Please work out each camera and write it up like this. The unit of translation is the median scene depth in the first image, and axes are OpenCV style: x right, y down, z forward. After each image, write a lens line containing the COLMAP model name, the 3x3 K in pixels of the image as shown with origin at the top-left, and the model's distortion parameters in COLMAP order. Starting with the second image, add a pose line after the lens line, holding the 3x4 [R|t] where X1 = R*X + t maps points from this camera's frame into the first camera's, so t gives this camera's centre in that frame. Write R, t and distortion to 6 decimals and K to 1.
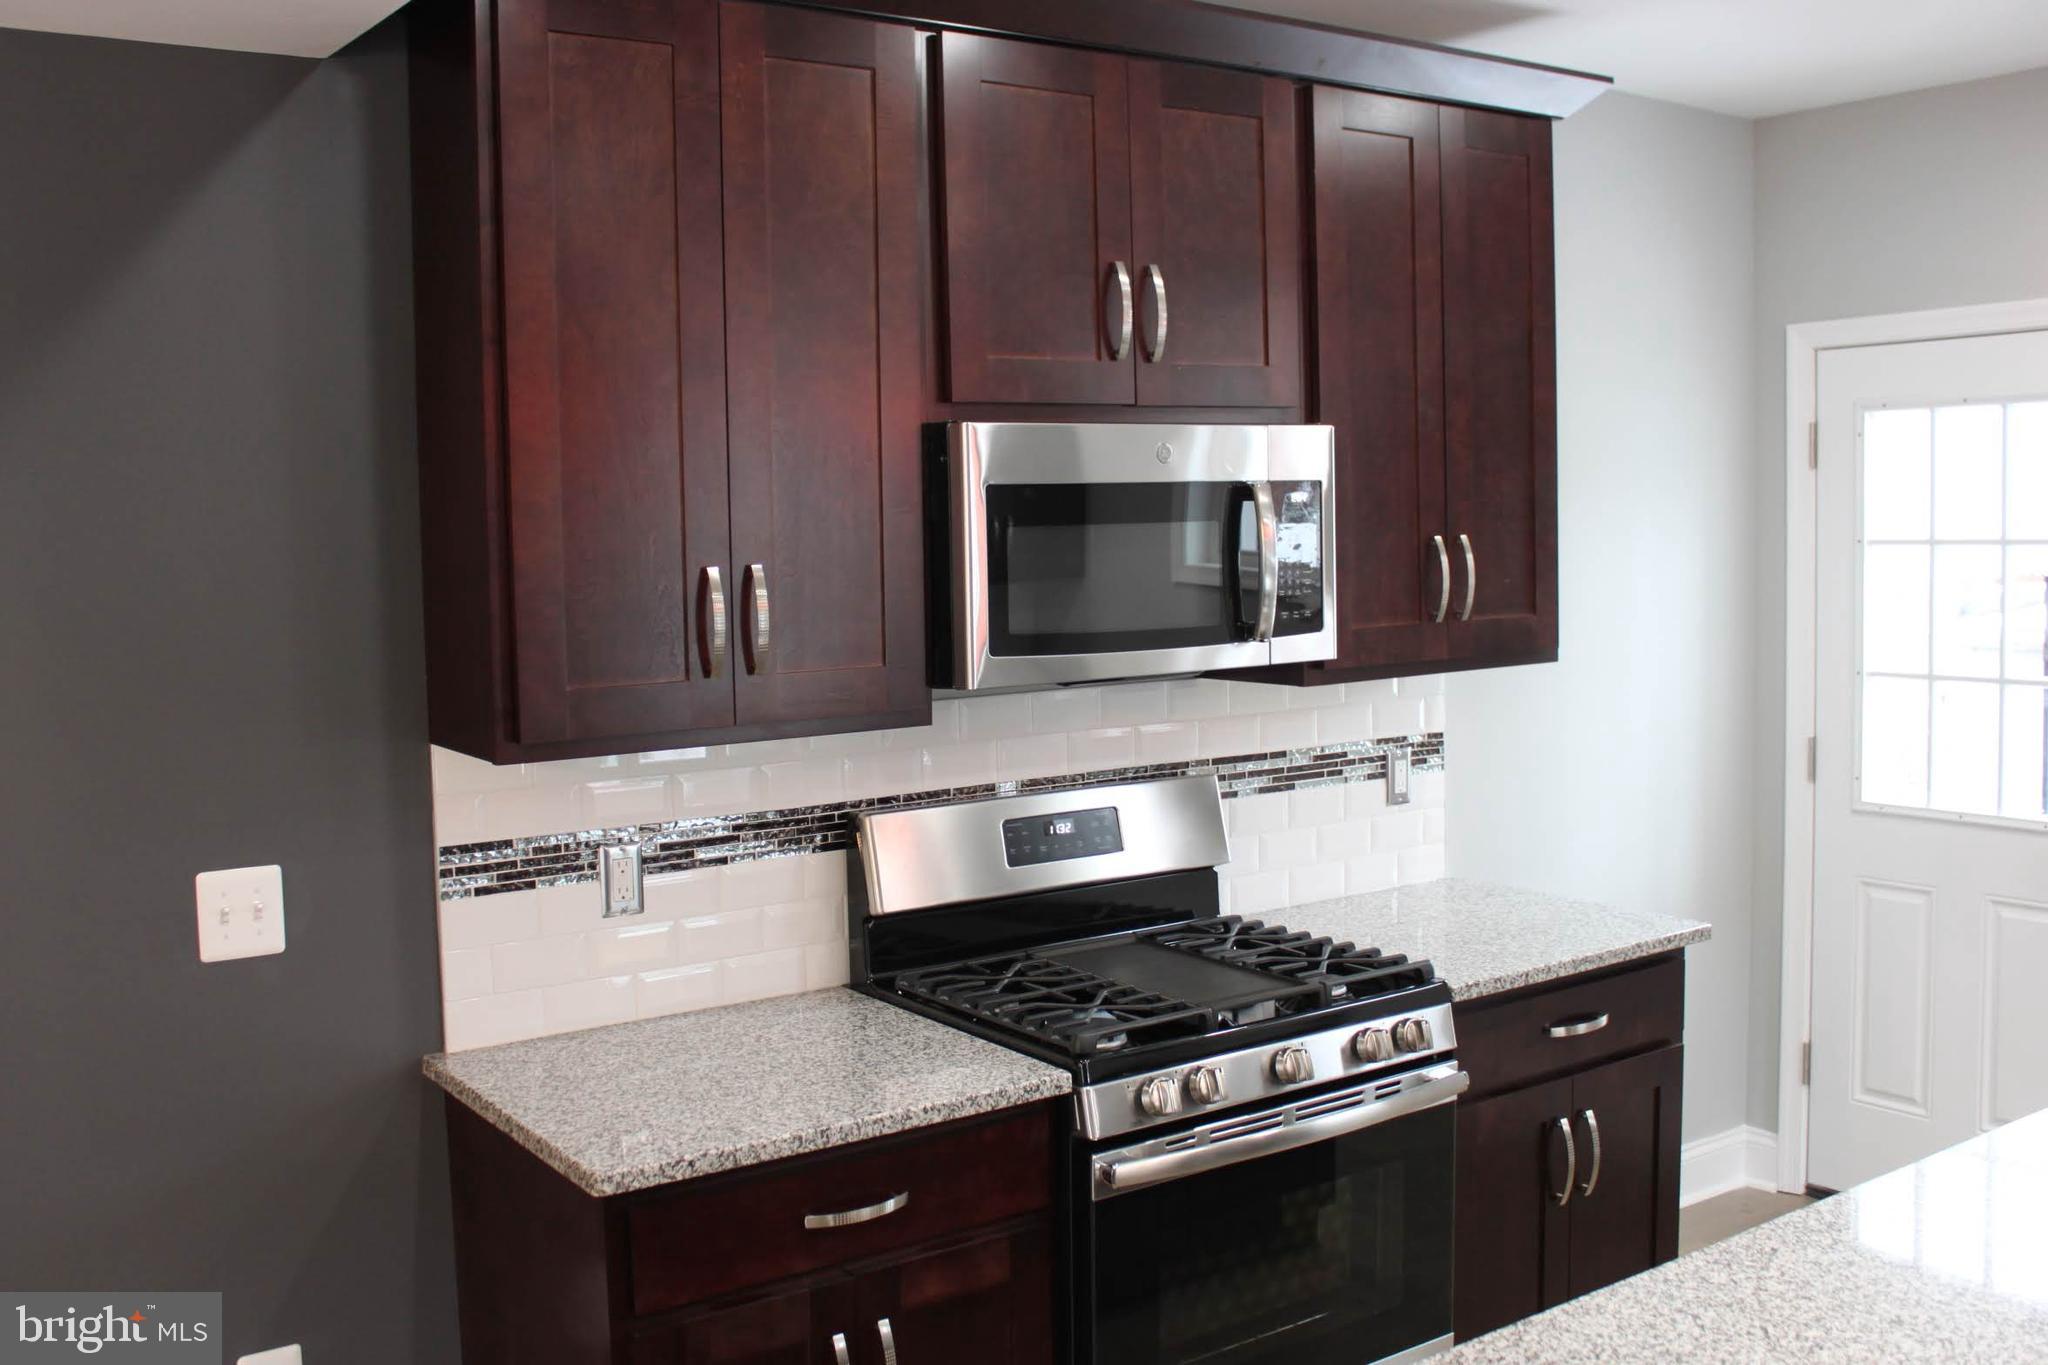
lens RADIAL K [[1968.9, 0, 1046.1], [0, 1968.9, 650.7], [0, 0, 1]] dist [-0.094078, 0.000000]
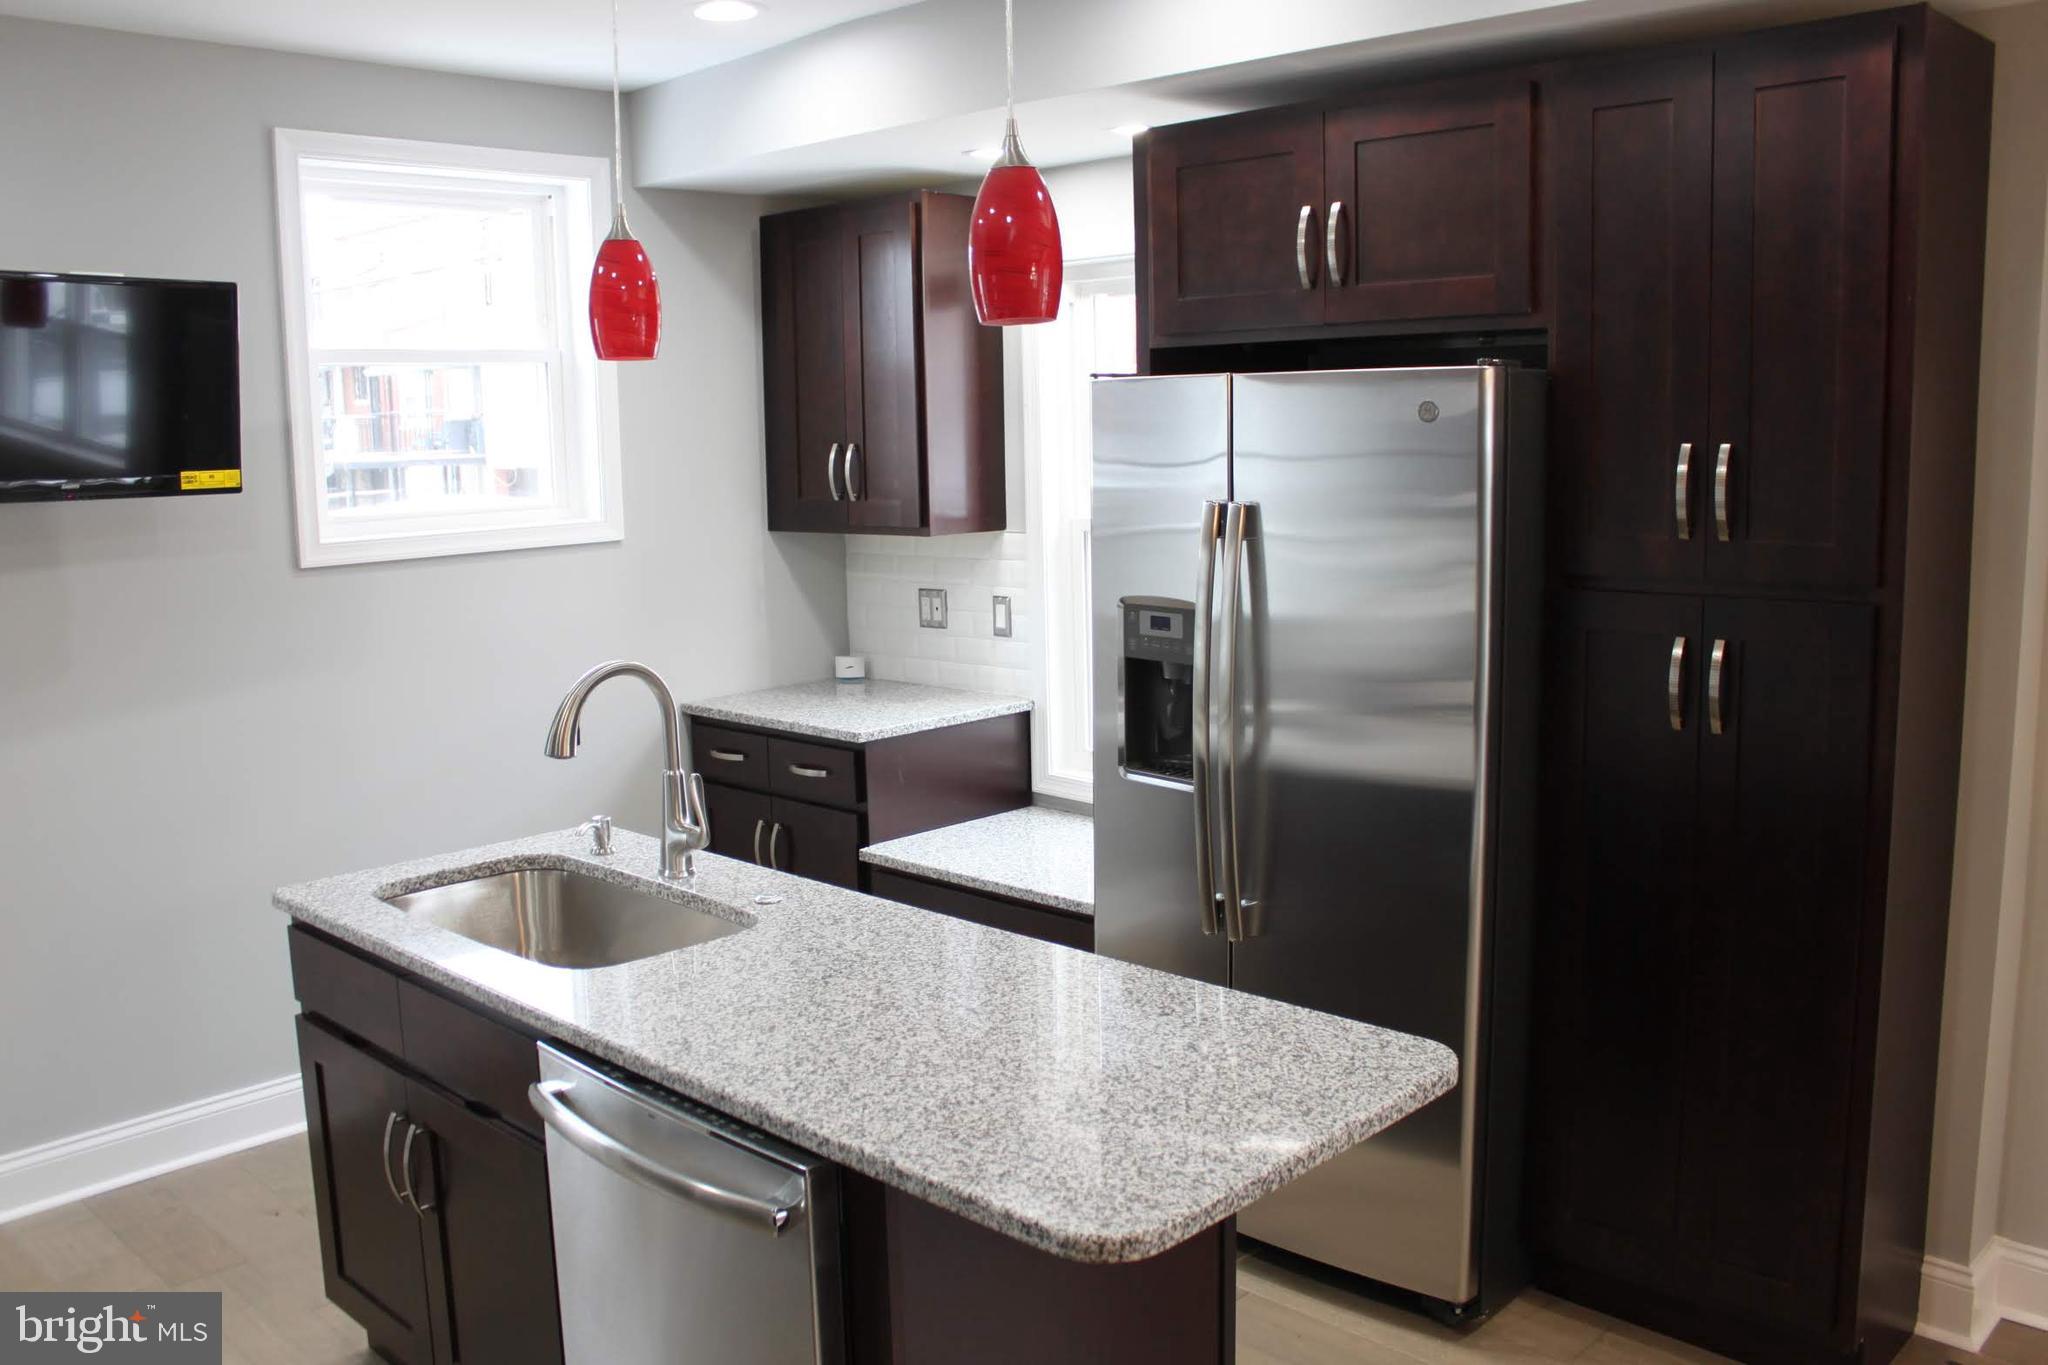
lens RADIAL K [[1726.2, 0, 1022.9], [0, 1726.2, 681.3], [0, 0, 1]] dist [-0.160153, 0.143020]
pose [[-0.174543, -0.117518, 0.977612, -0.403532], [0.091247, 0.986649, 0.134896, -0.026844], [-0.980413, 0.112749, -0.161489, 0.607768]]
